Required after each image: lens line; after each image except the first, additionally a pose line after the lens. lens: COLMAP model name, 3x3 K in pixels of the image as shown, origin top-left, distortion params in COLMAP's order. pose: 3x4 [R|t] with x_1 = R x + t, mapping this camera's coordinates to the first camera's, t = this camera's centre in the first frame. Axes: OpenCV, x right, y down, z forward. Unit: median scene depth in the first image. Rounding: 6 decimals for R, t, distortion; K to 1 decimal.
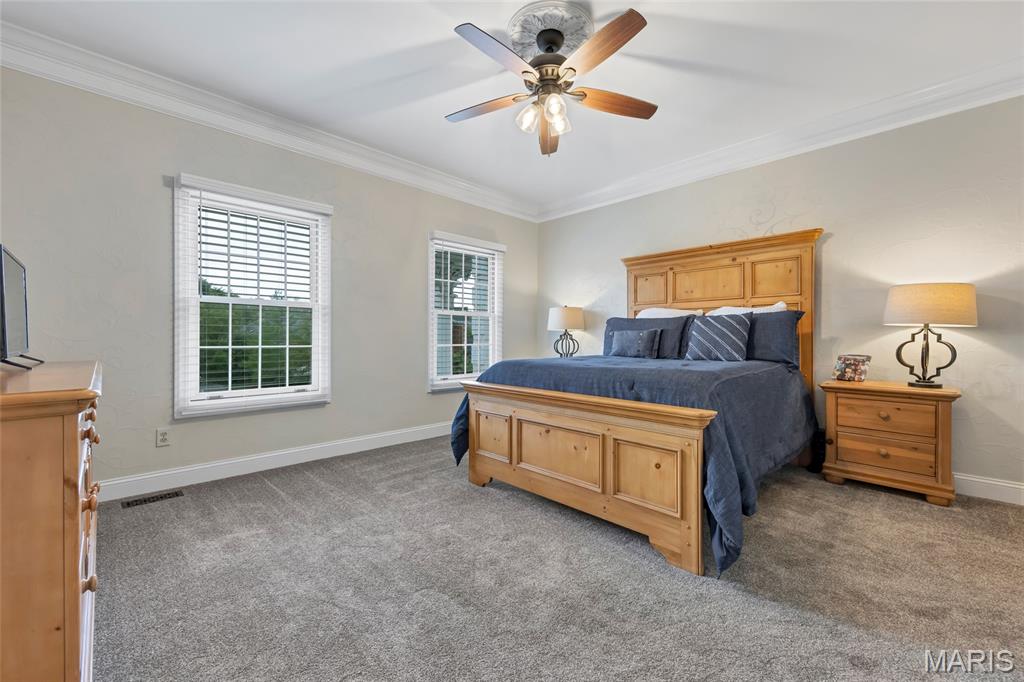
lens RADIAL K [[410.1, 0, 514.0], [0, 410.1, 346.1], [0, 0, 1]] dist [0.011759, -0.001756]
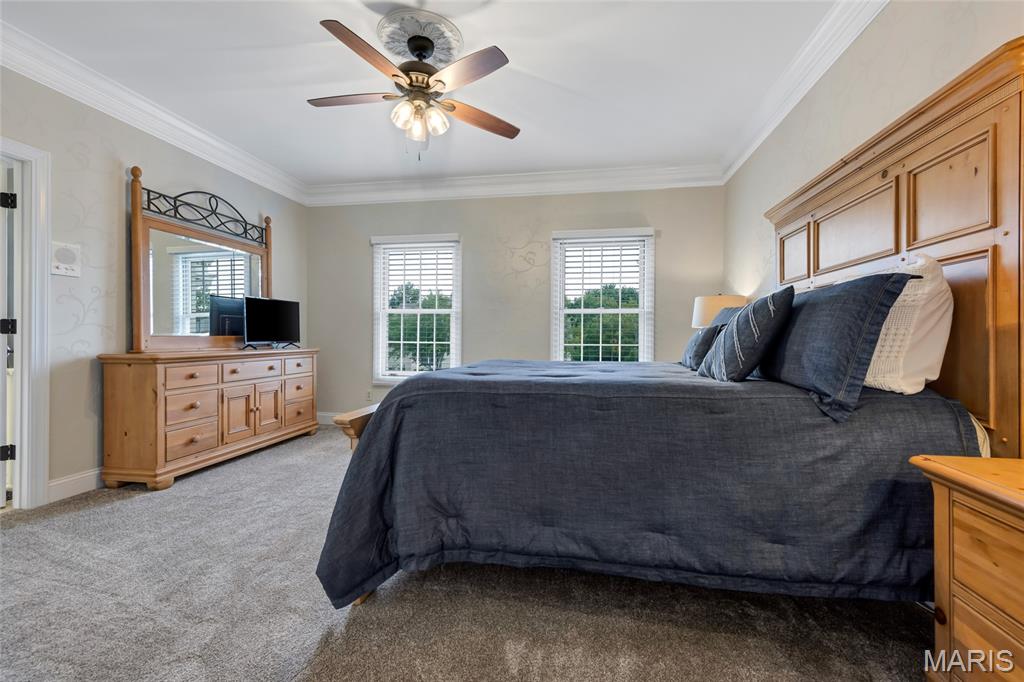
lens RADIAL K [[410.1, 0, 507.6], [0, 410.1, 337.2], [0, 0, 1]] dist [0.011759, -0.001756]
pose [[0.596478, 0.003722, -0.802621, 0.549670], [-0.023192, 0.999652, -0.012600, -0.004369], [0.802294, 0.026130, 0.596357, 0.304021]]
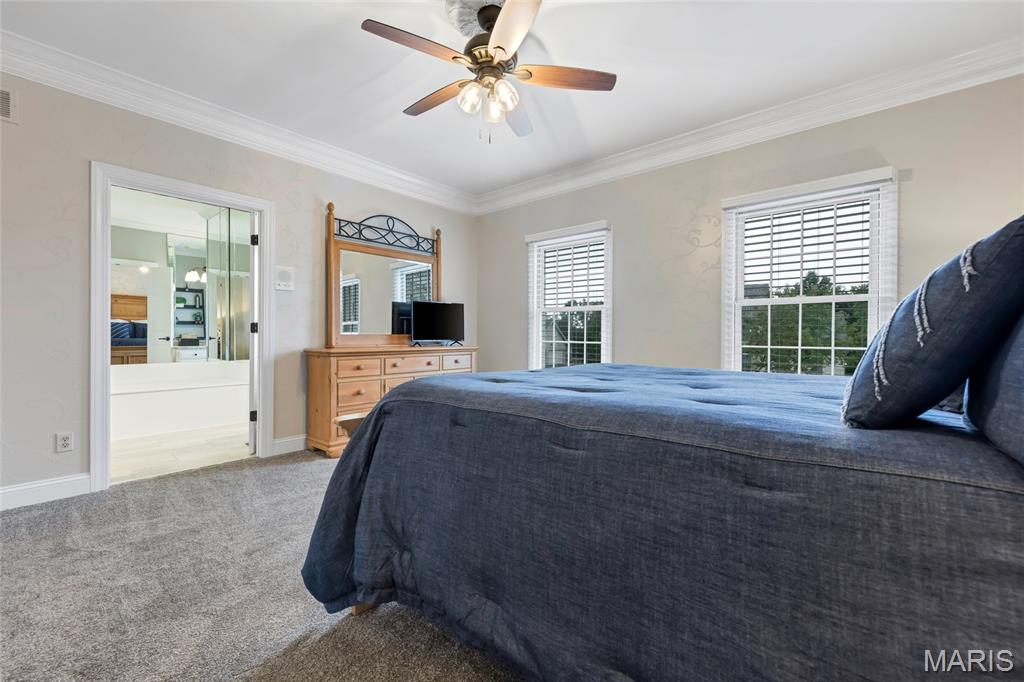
lens RADIAL K [[410.1, 0, 517.7], [0, 410.1, 333.8], [0, 0, 1]] dist [0.011759, -0.001756]
pose [[0.101849, -0.002333, -0.994797, 0.540027], [-0.029732, 0.999543, -0.005388, -0.009745], [0.994355, 0.030127, 0.101733, 0.530774]]
